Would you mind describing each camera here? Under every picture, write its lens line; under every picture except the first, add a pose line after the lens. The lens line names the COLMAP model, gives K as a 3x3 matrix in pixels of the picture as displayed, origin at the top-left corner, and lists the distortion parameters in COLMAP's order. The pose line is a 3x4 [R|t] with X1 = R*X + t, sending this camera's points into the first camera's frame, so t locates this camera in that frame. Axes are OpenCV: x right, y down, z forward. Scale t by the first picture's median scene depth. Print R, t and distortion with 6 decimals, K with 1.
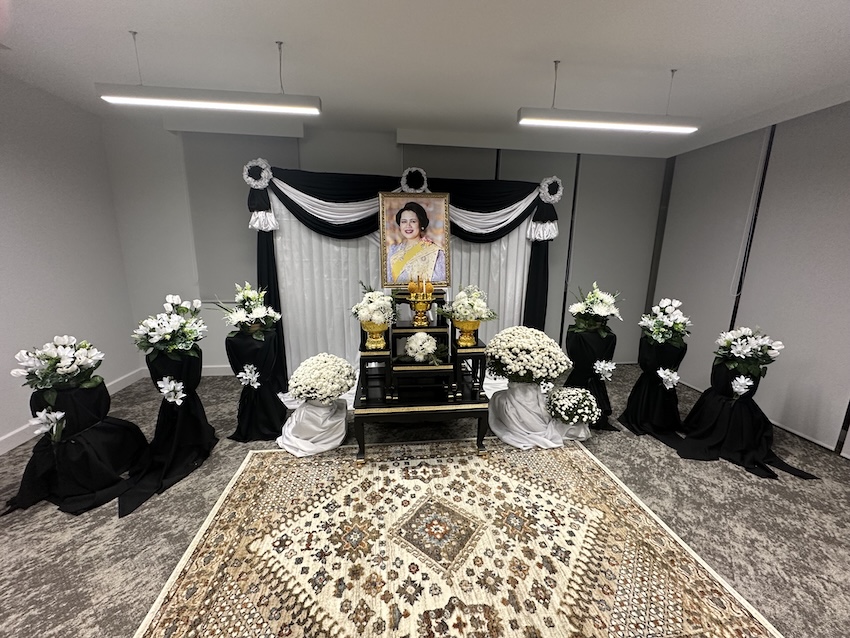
lens RADIAL K [[338.6, 0, 425.0], [0, 338.6, 319.0], [0, 0, 1]] dist [-0.001756, 0.000083]
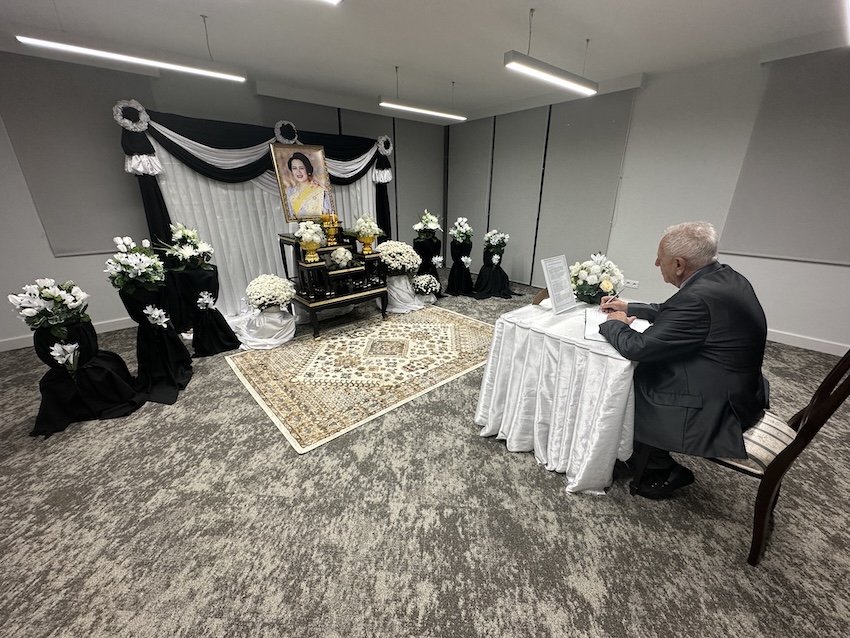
lens RADIAL K [[338.6, 0, 425.0], [0, 338.6, 319.0], [0, 0, 1]] dist [-0.001756, 0.000083]
pose [[0.827254, -0.214100, 0.519434, -0.495790], [0.130081, 0.972411, 0.193639, 0.094909], [-0.546561, -0.092620, 0.832281, -0.442094]]
